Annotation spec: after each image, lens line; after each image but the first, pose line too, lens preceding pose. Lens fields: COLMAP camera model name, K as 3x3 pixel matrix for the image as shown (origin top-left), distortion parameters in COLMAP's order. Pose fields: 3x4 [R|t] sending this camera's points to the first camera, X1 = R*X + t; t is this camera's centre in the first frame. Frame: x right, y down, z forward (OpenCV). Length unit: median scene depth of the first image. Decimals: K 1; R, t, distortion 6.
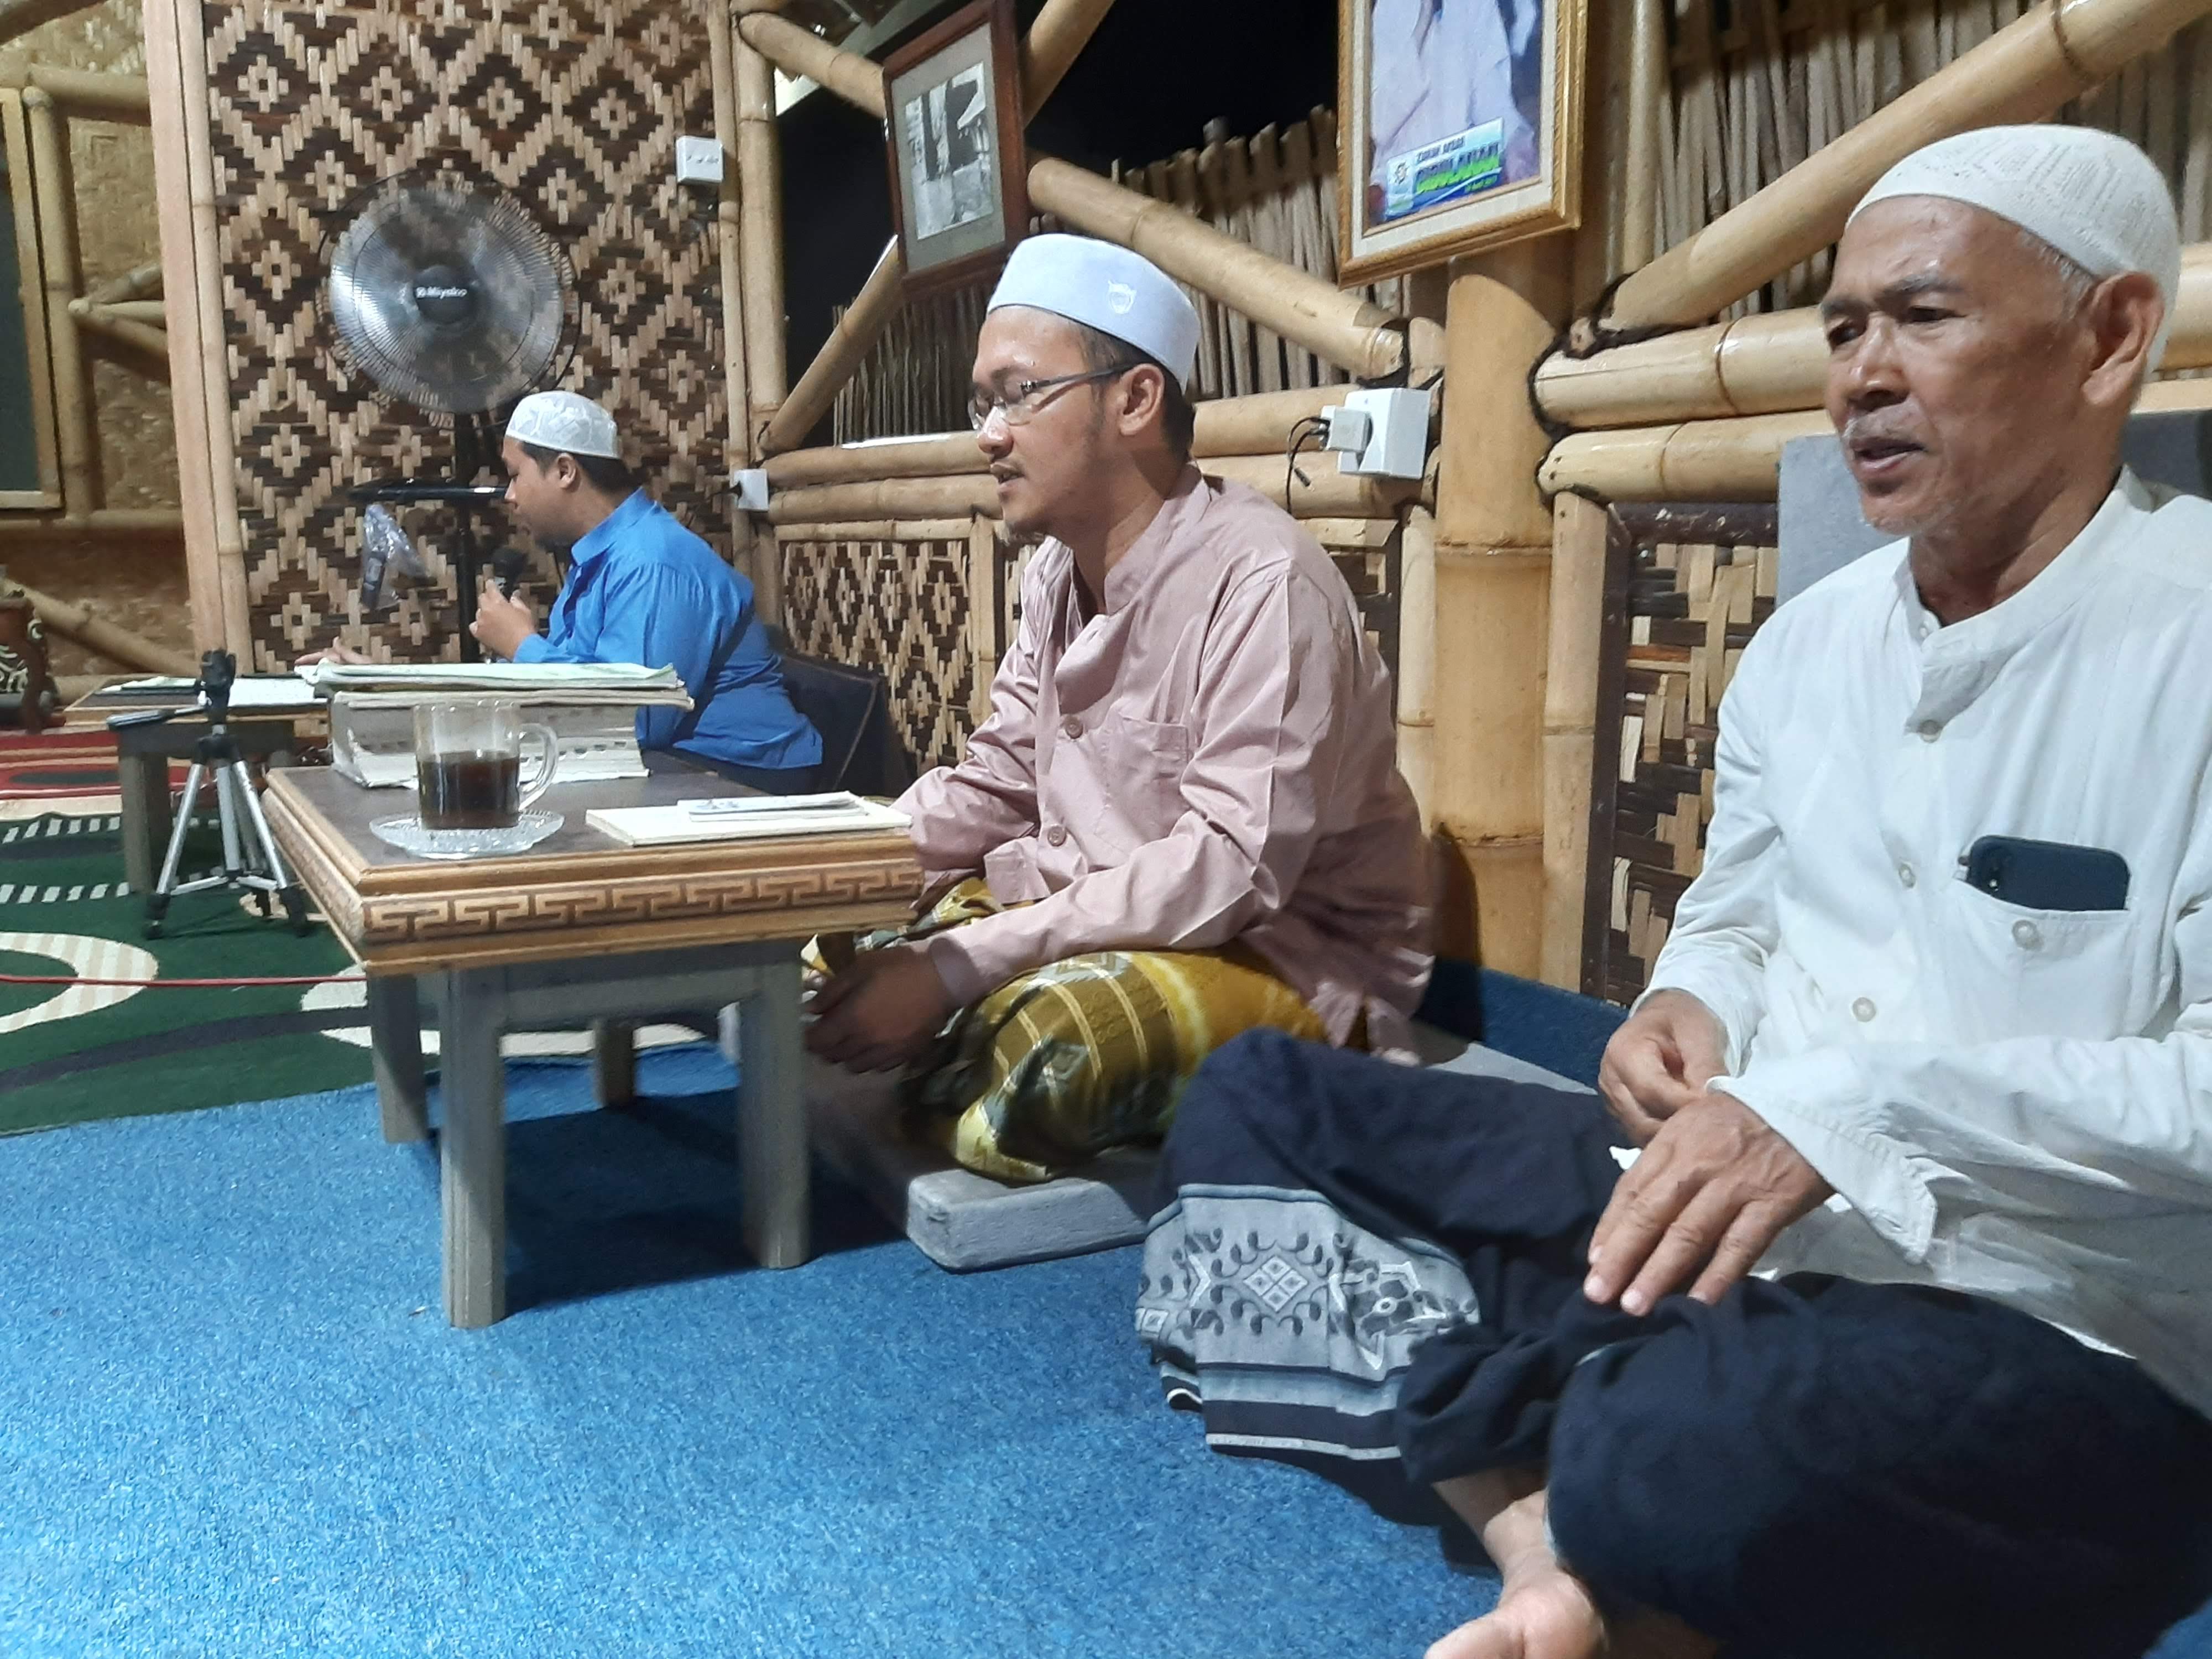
lens RADIAL K [[1724.7, 0, 1092.9], [0, 1724.7, 871.9], [0, 0, 1]] dist [0.014728, -0.054776]
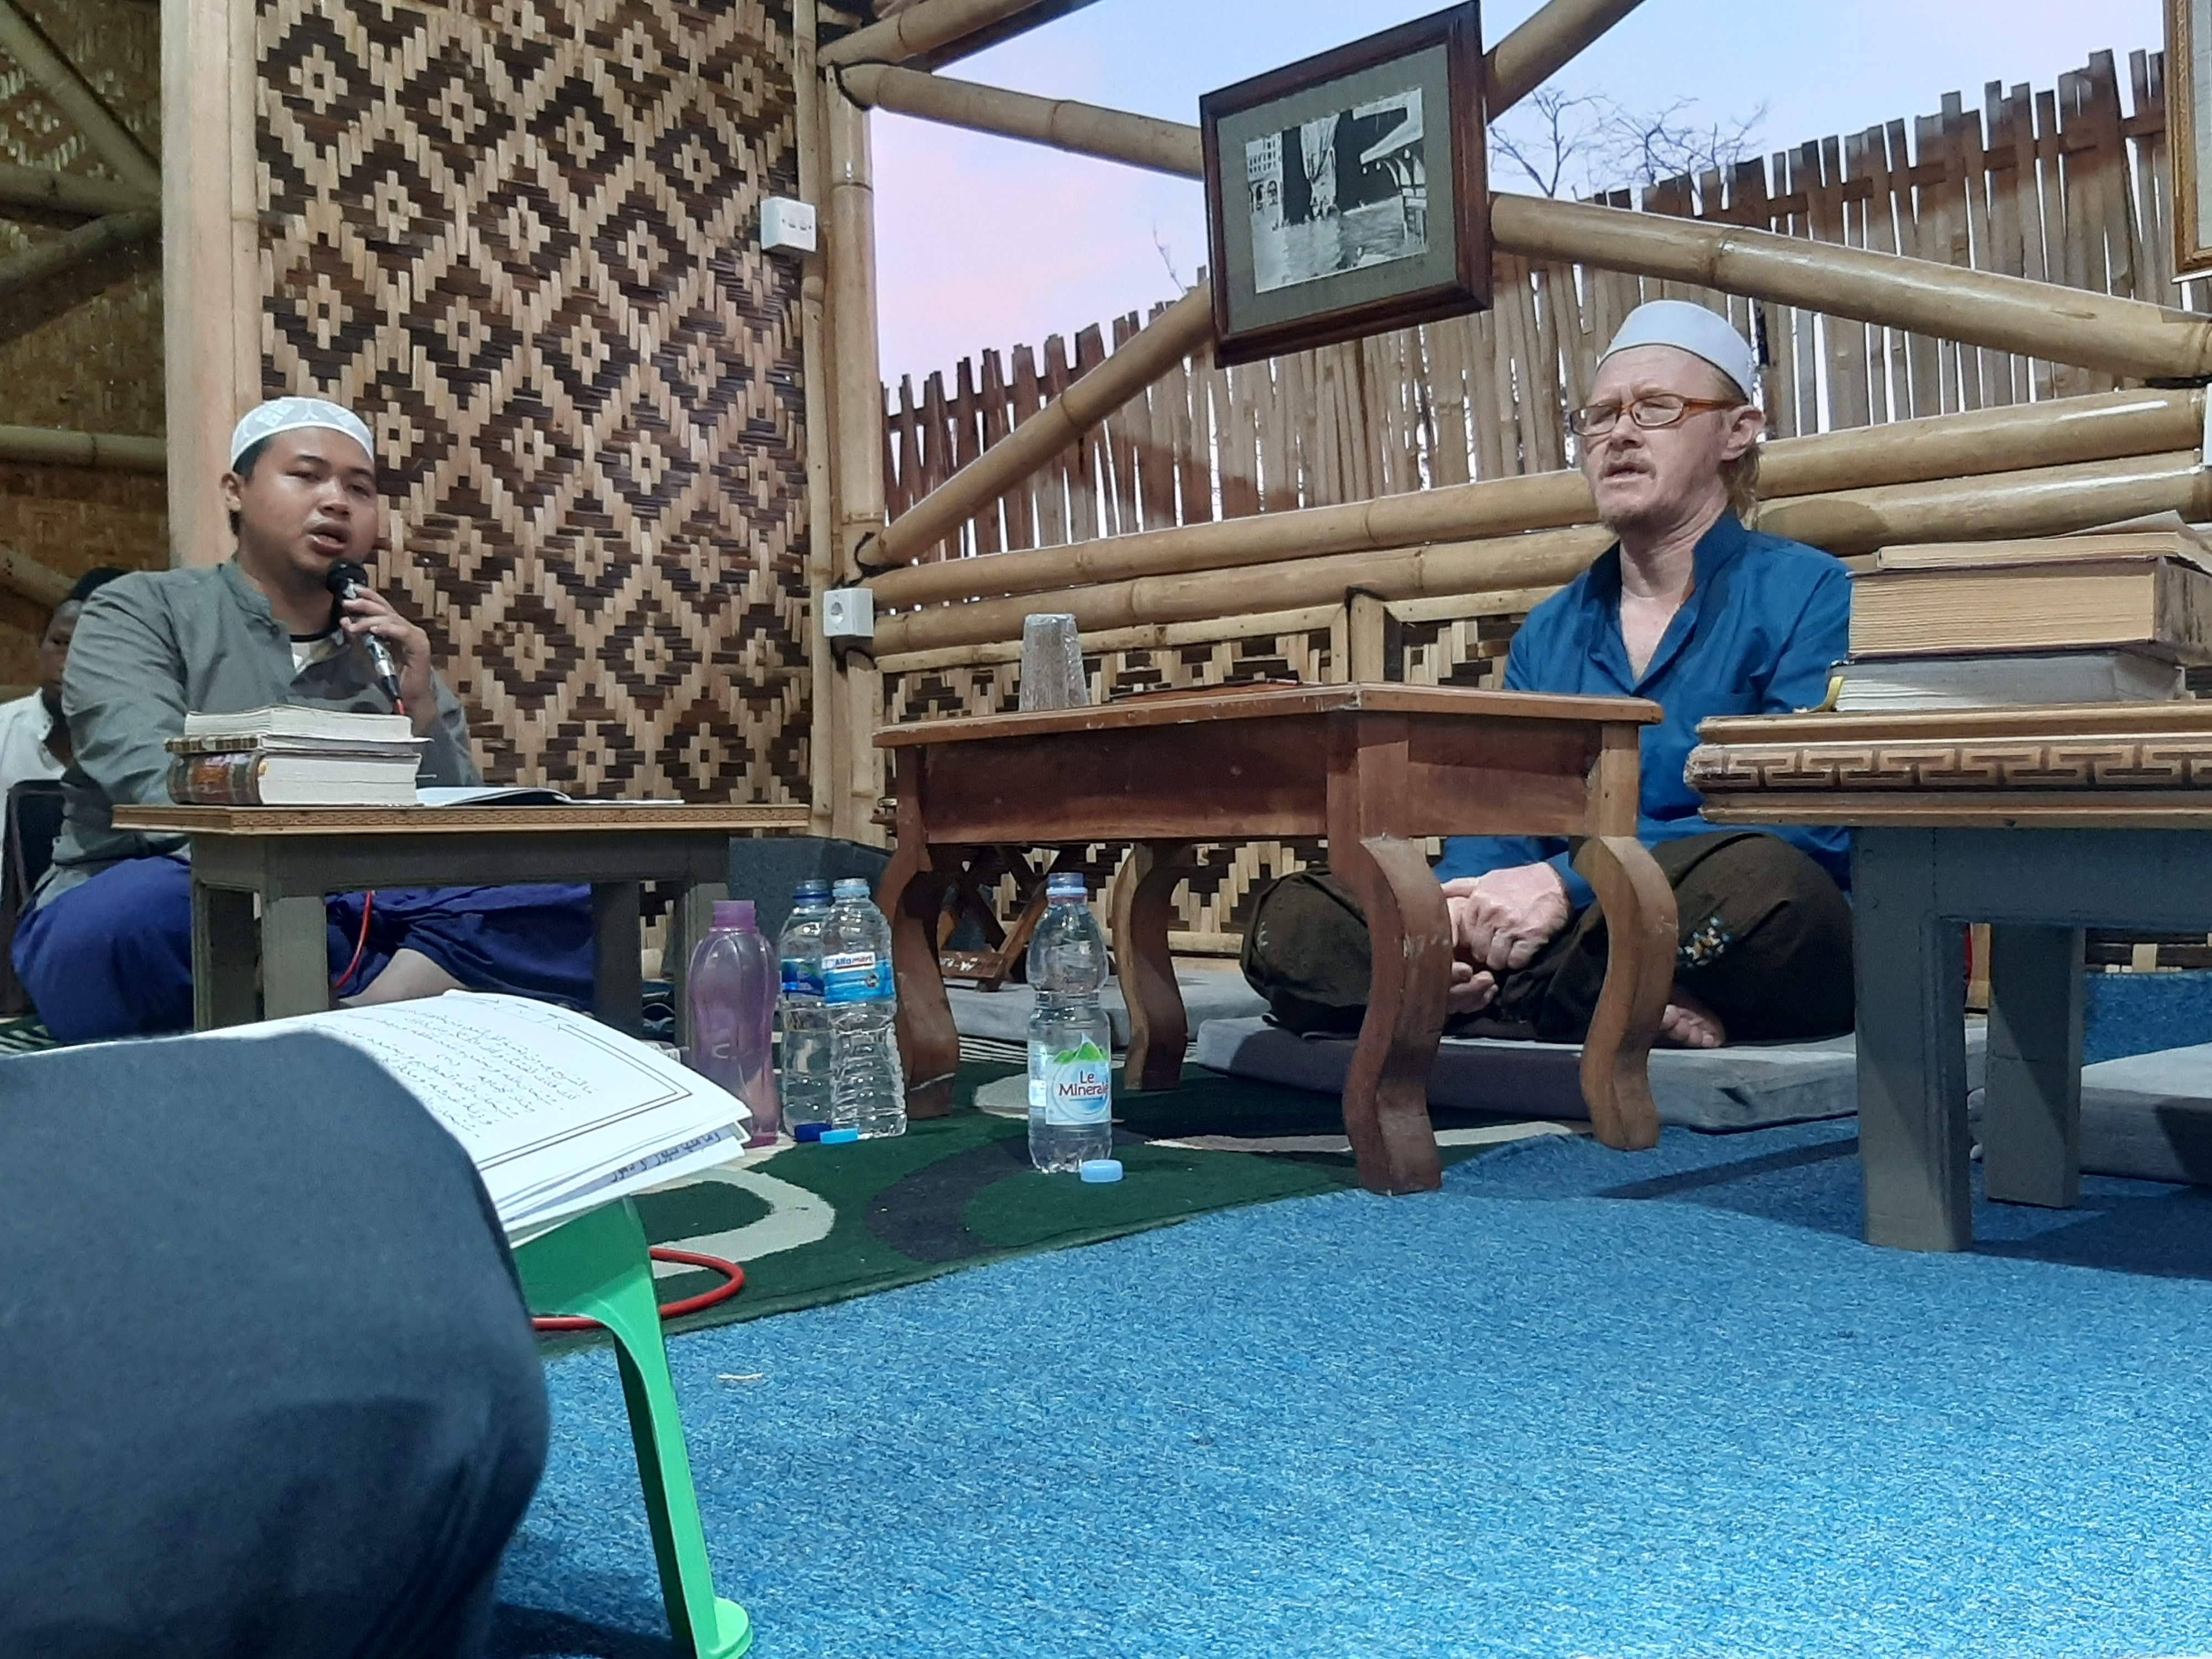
lens RADIAL K [[2039.4, 0, 1076.0], [0, 2039.4, 896.3], [0, 0, 1]] dist [-0.001744, 0.000000]
pose [[0.965809, -0.023010, 0.258232, -0.387120], [0.061025, 0.988244, -0.140179, 0.059716], [-0.251970, 0.151145, 0.955859, 0.076998]]
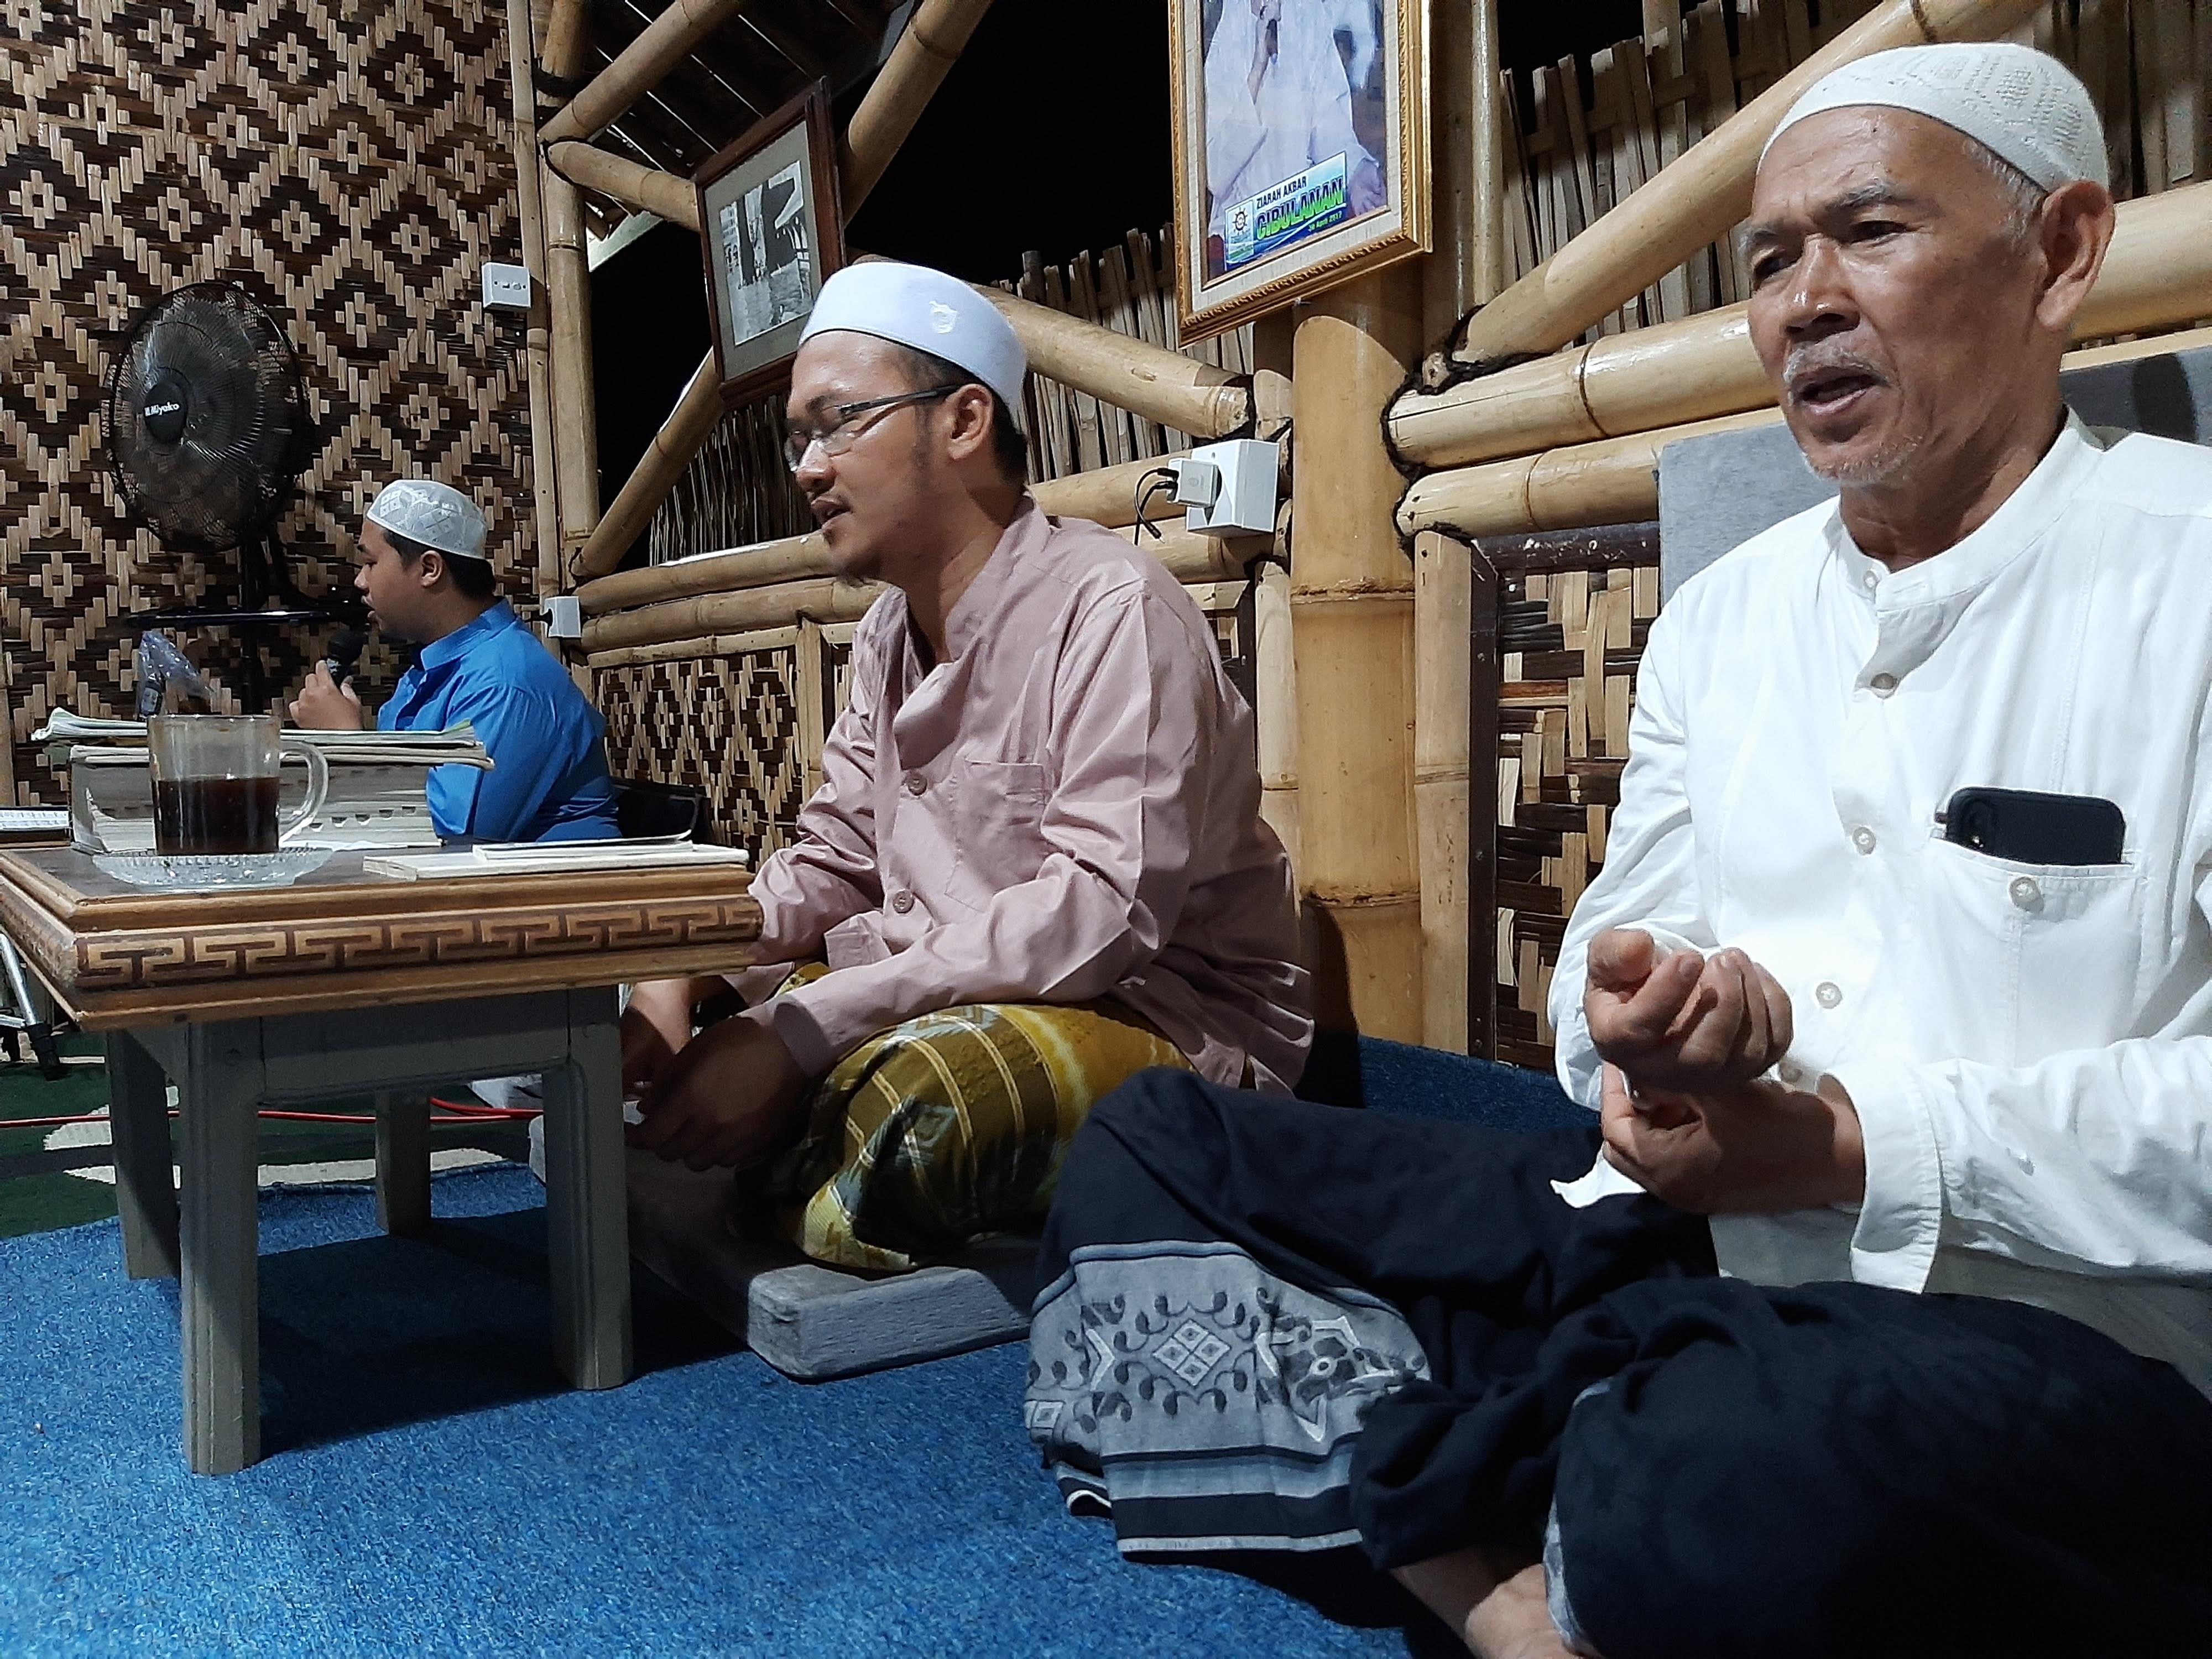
lens RADIAL K [[1724.7, 0, 1073.4], [0, 1724.7, 864.3], [0, 0, 1]] dist [0.014728, -0.054776]
pose [[0.995497, -0.029104, 0.090209, -0.006488], [0.038056, 0.994343, -0.099161, 0.024152], [-0.086813, 0.102147, 0.990974, 0.040592]]
